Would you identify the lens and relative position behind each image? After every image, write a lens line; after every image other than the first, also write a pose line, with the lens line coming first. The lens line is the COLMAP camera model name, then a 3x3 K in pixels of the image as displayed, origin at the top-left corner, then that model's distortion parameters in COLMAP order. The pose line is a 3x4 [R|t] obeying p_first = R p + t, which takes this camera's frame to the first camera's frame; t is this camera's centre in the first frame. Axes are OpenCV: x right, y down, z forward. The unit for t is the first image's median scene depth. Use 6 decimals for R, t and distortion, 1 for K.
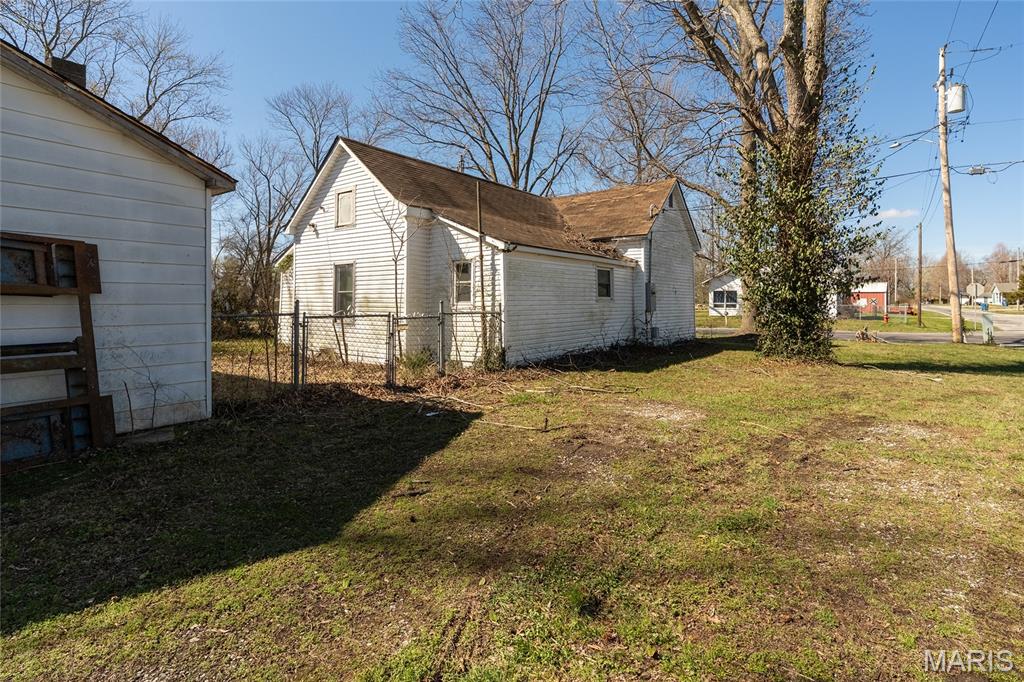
lens RADIAL K [[487.3, 0, 512.0], [0, 487.3, 341.0], [0, 0, 1]] dist [0.000054, 0.000003]
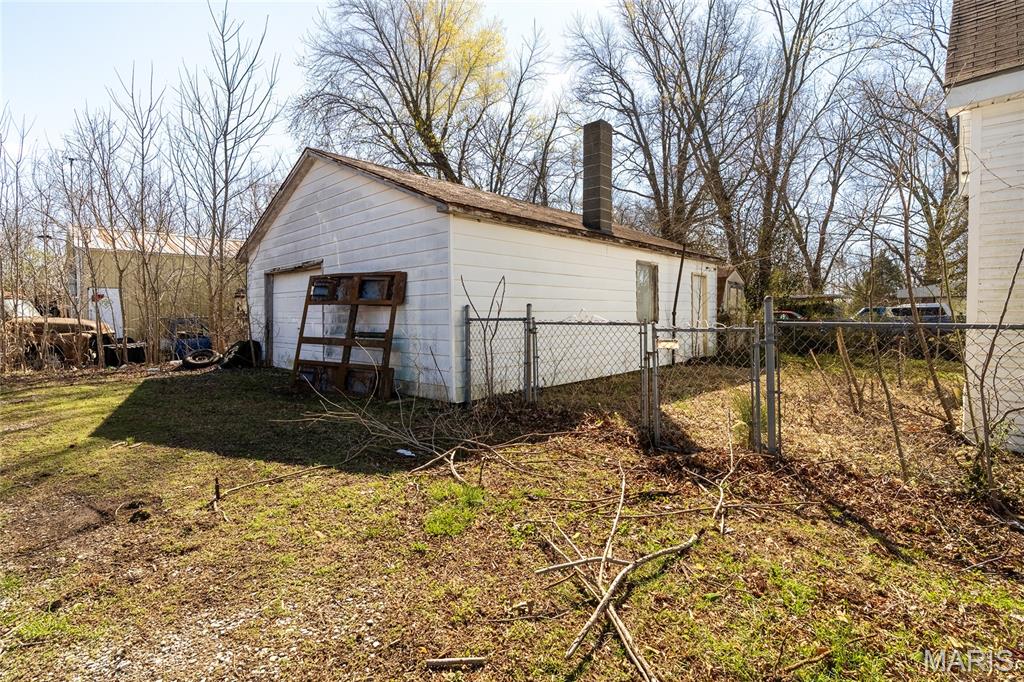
lens RADIAL K [[487.3, 0, 512.0], [0, 487.3, 341.0], [0, 0, 1]] dist [0.000054, 0.000003]
pose [[-0.131182, 0.038254, -0.990620, 0.664405], [-0.077961, 0.995762, 0.048777, -0.081230], [0.988288, 0.083628, -0.127644, 1.559159]]
